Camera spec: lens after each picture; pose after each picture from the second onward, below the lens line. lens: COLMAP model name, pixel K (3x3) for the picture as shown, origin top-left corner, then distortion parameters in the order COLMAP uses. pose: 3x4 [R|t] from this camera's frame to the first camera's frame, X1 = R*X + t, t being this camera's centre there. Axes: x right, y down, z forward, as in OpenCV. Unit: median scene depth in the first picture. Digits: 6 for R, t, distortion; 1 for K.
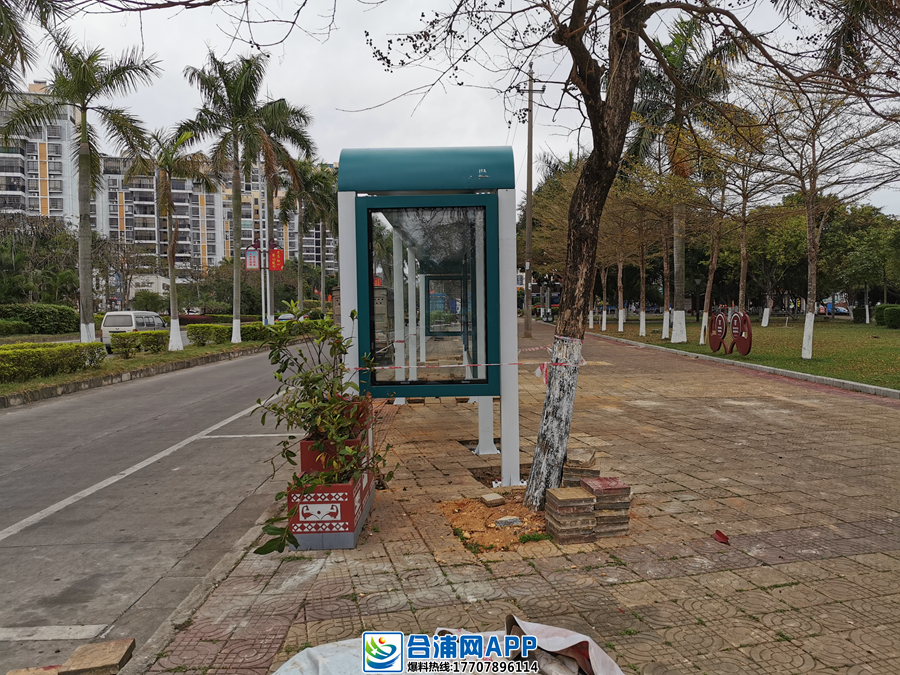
lens RADIAL K [[707.9, 0, 451.2], [0, 707.9, 335.8], [0, 0, 1]] dist [0.011517, -0.000100]
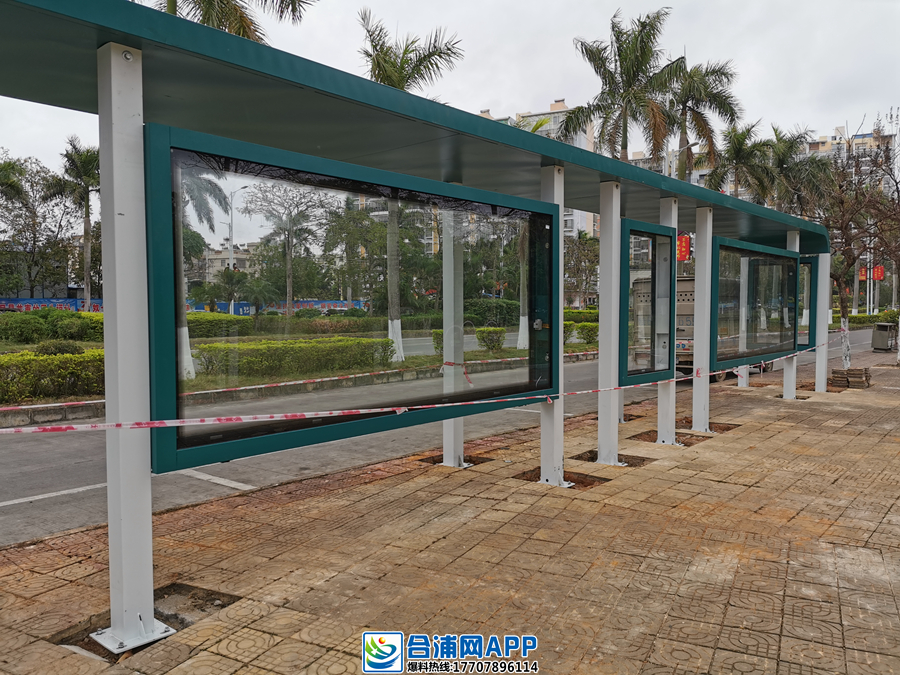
lens RADIAL K [[707.9, 0, 449.8], [0, 707.9, 340.5], [0, 0, 1]] dist [0.011517, -0.000100]
pose [[0.749917, 0.040705, -0.660278, 0.129031], [-0.030184, 0.999171, 0.027315, -0.011107], [0.660843, -0.000554, 0.750524, 0.182071]]
